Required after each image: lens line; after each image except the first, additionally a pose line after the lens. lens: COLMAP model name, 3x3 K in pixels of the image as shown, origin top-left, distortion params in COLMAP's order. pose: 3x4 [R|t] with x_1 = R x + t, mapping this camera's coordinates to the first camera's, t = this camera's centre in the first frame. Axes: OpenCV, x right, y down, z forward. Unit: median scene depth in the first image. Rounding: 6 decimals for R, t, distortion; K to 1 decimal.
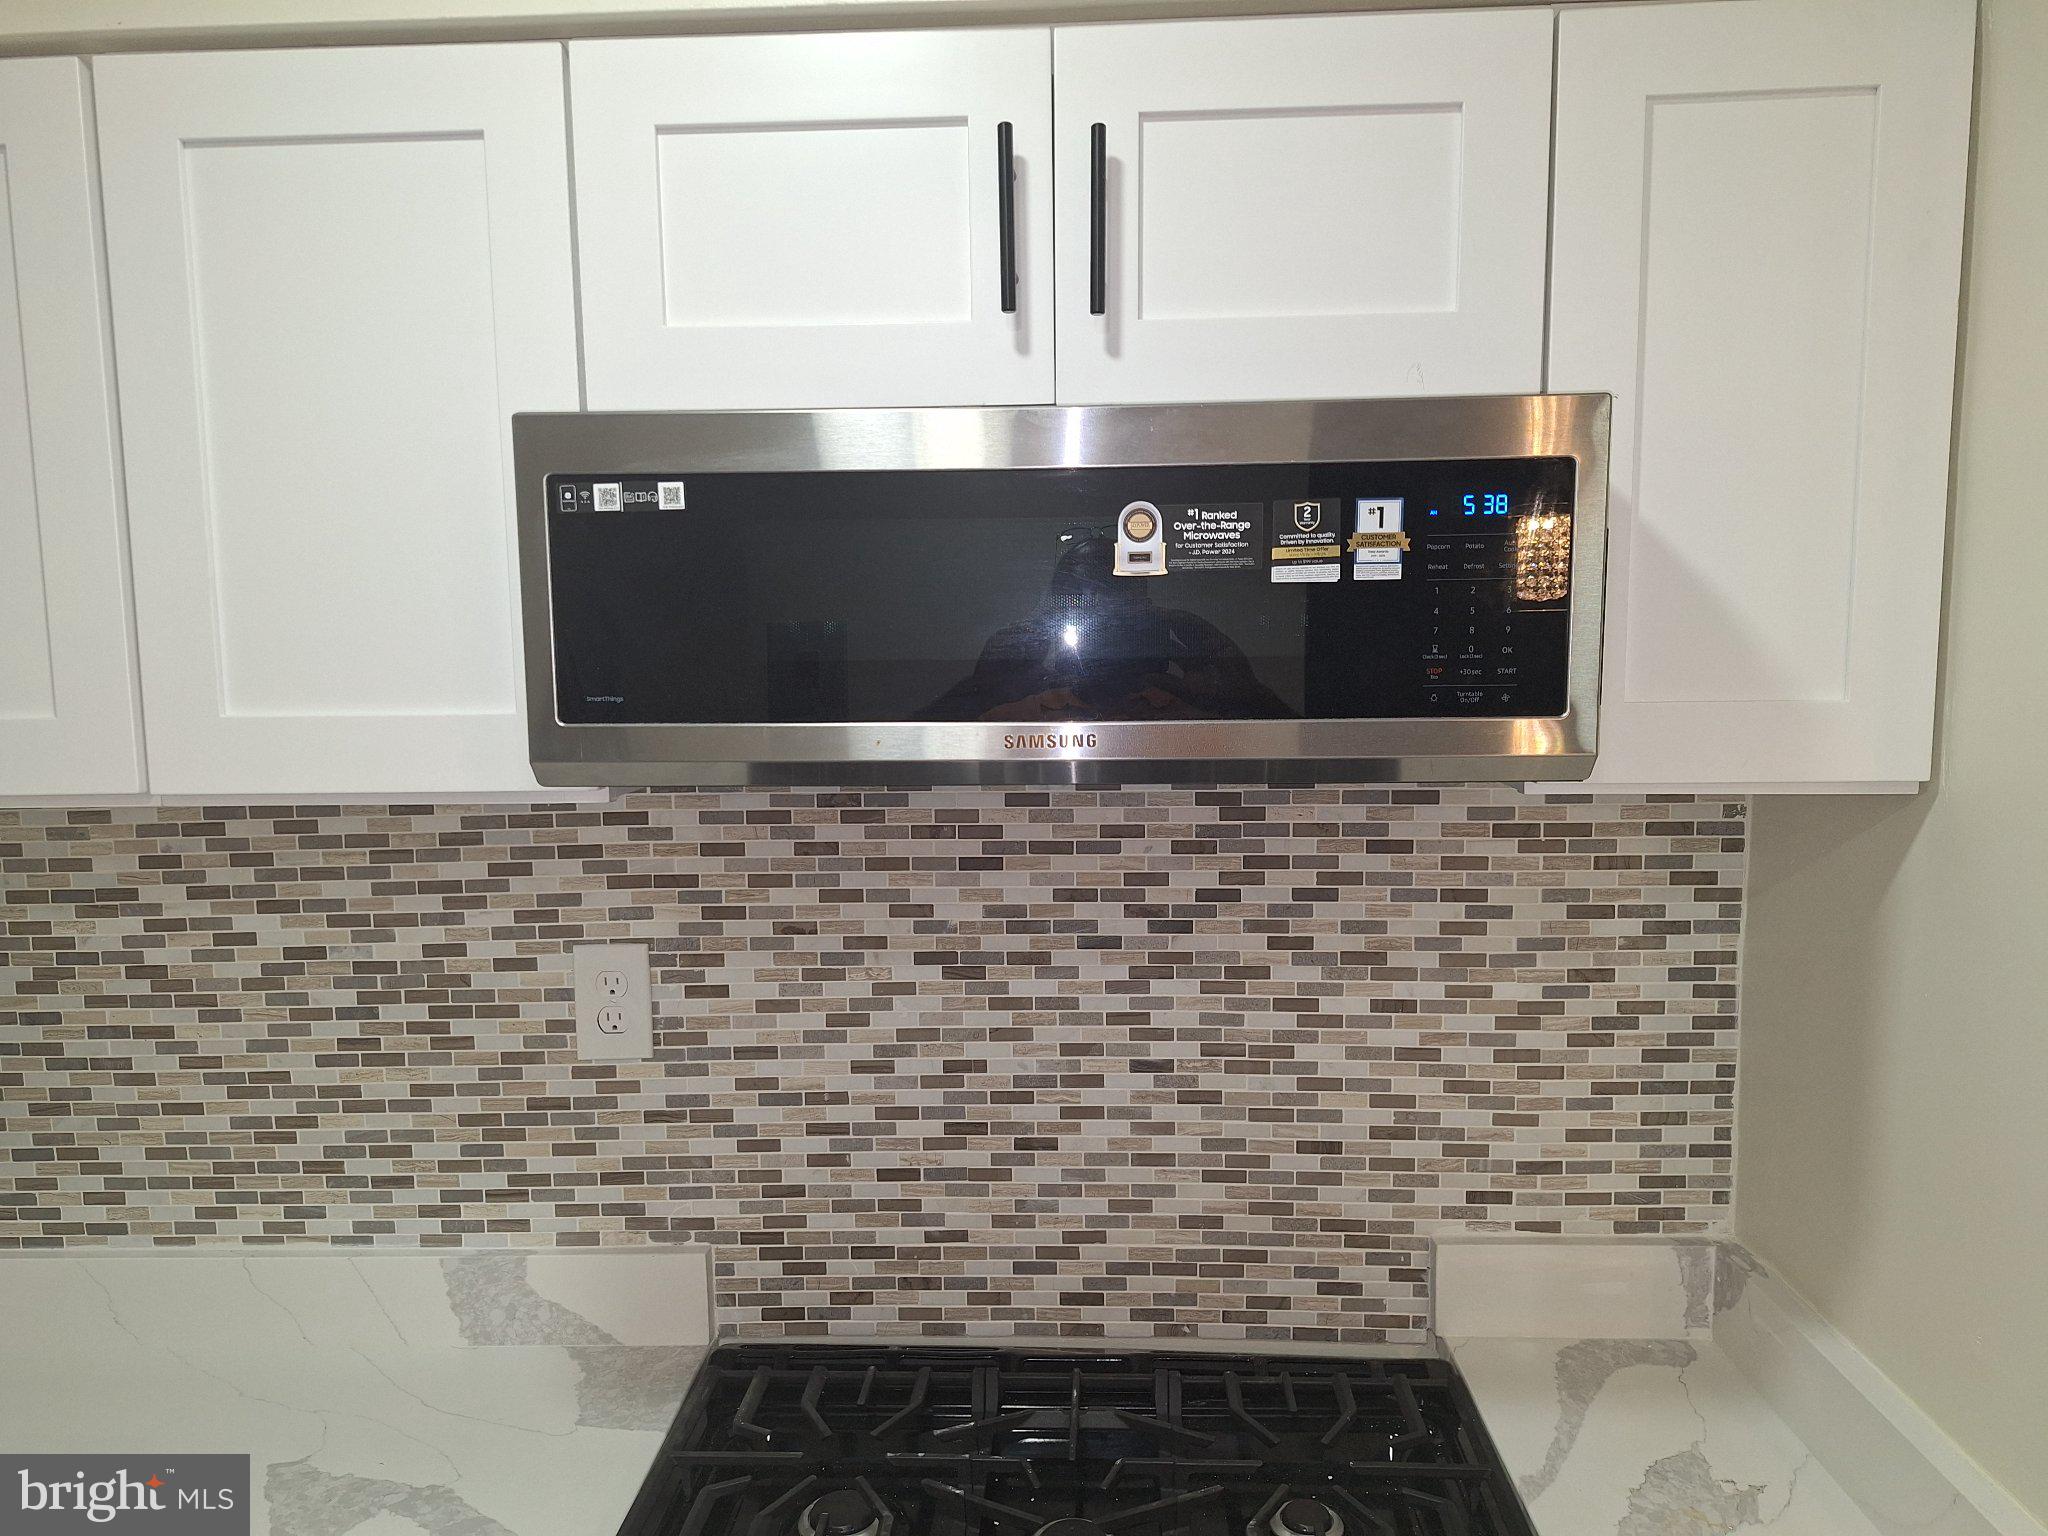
lens RADIAL K [[1444.9, 0, 1012.4], [0, 1444.9, 779.4], [0, 0, 1]] dist [0.082129, -0.096192]
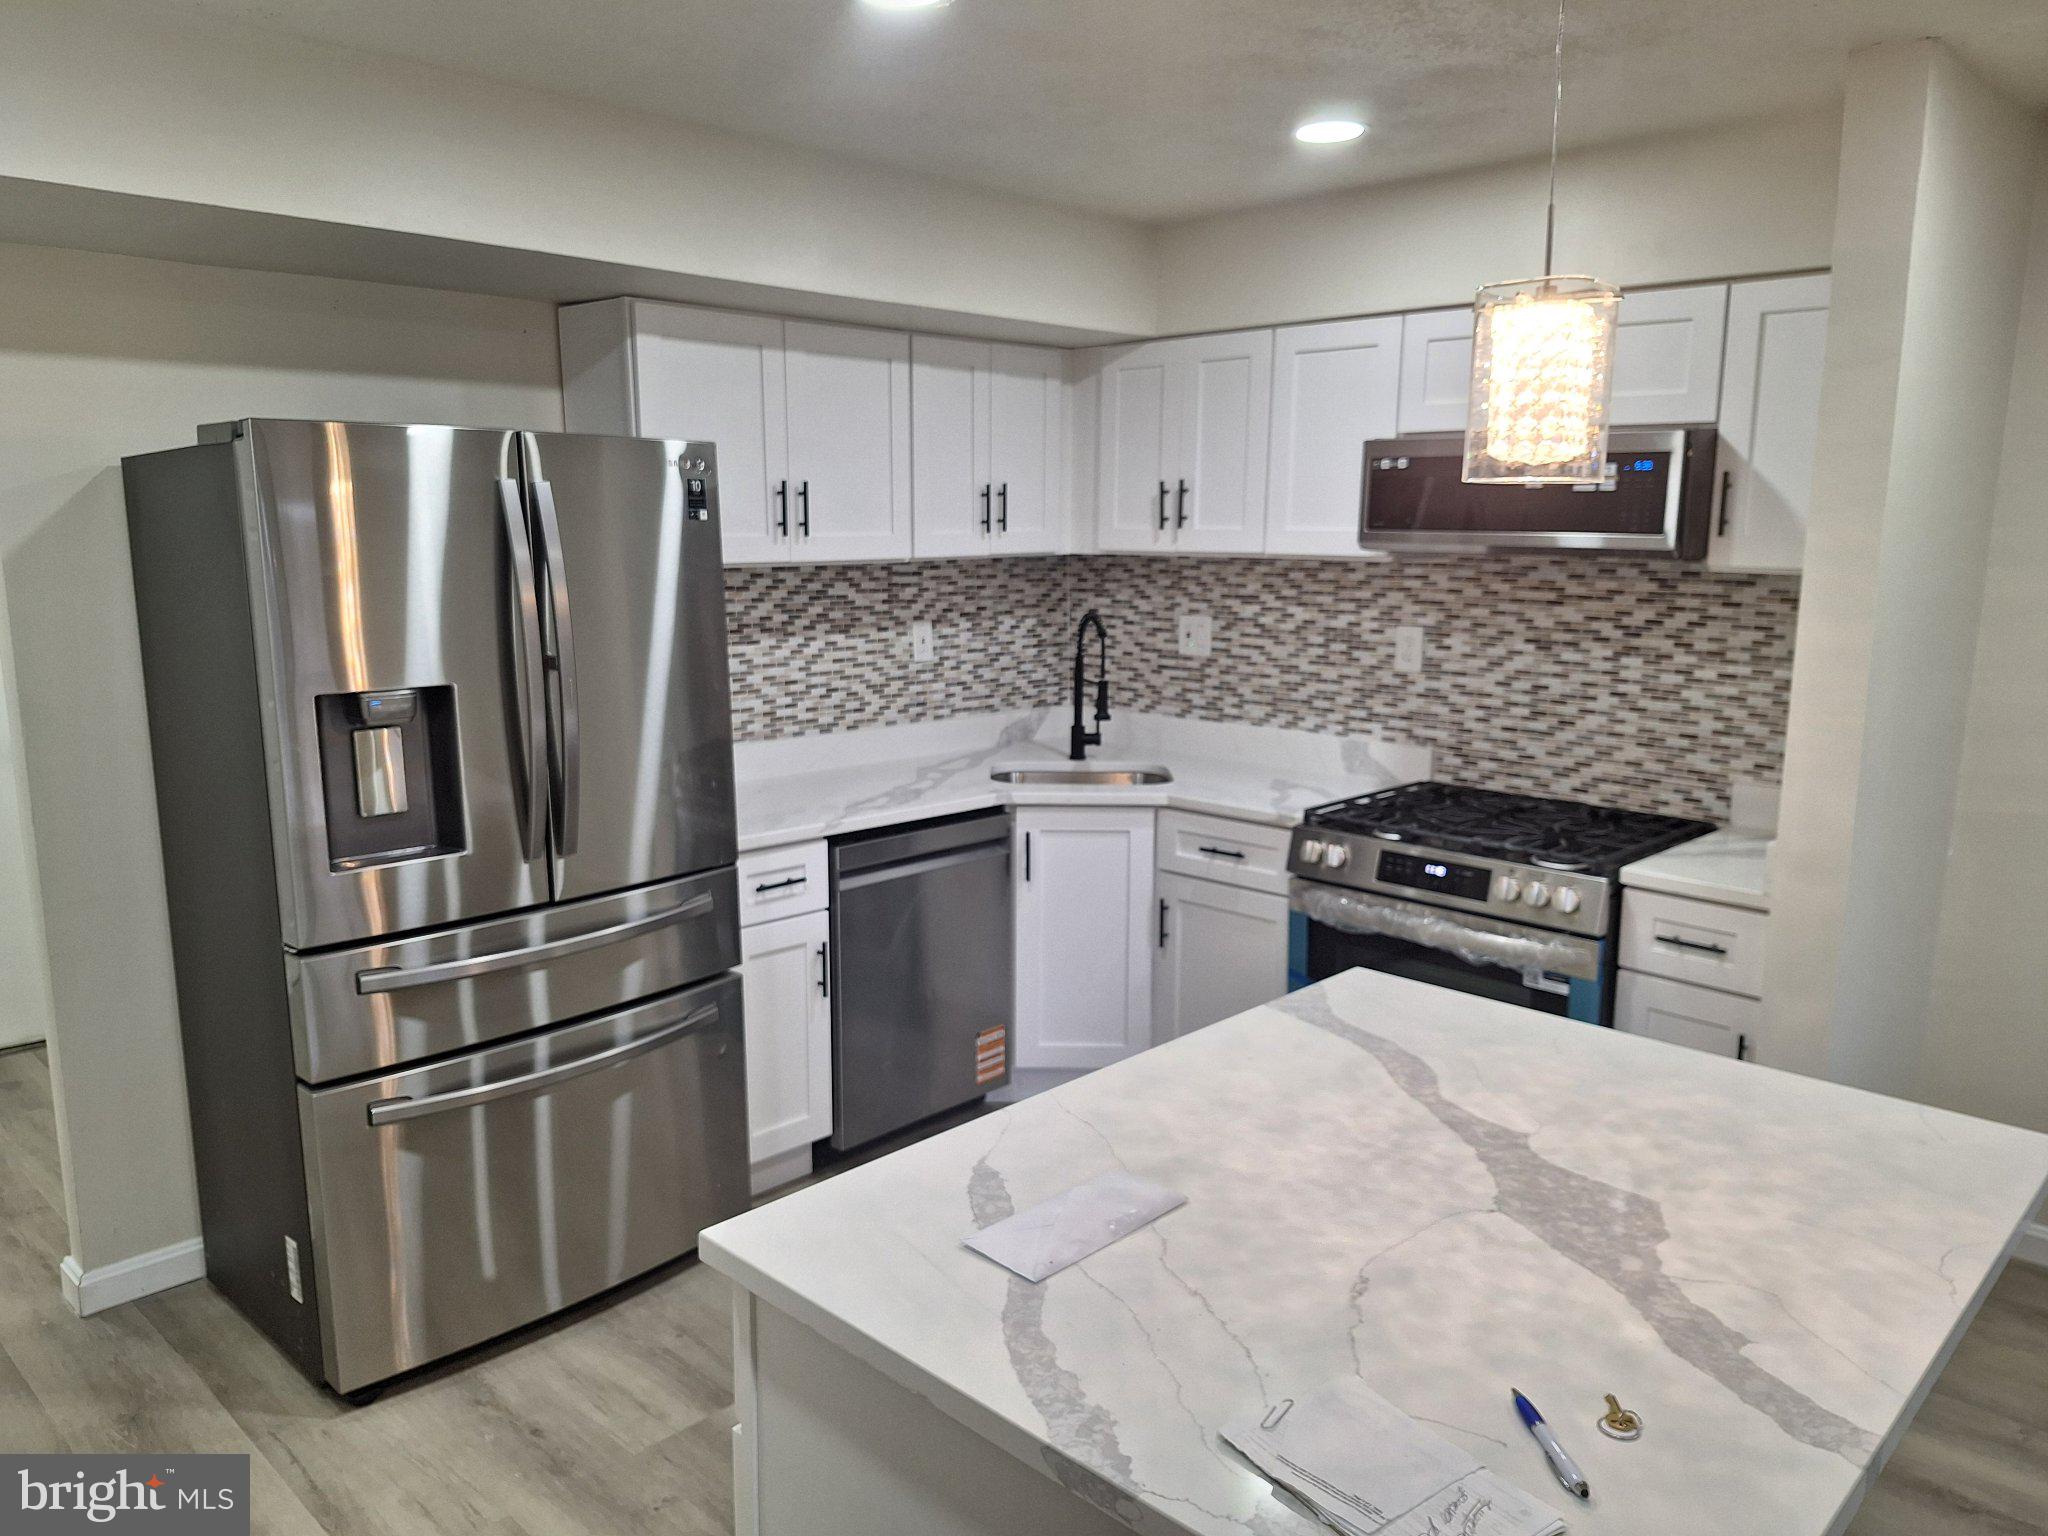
lens RADIAL K [[1444.9, 0, 1012.4], [0, 1444.9, 779.4], [0, 0, 1]] dist [0.082129, -0.096192]
pose [[0.747135, 0.143260, -0.649050, 0.914850], [-0.088717, 0.989253, 0.116226, 0.144928], [0.658725, -0.029254, 0.751815, -1.427380]]
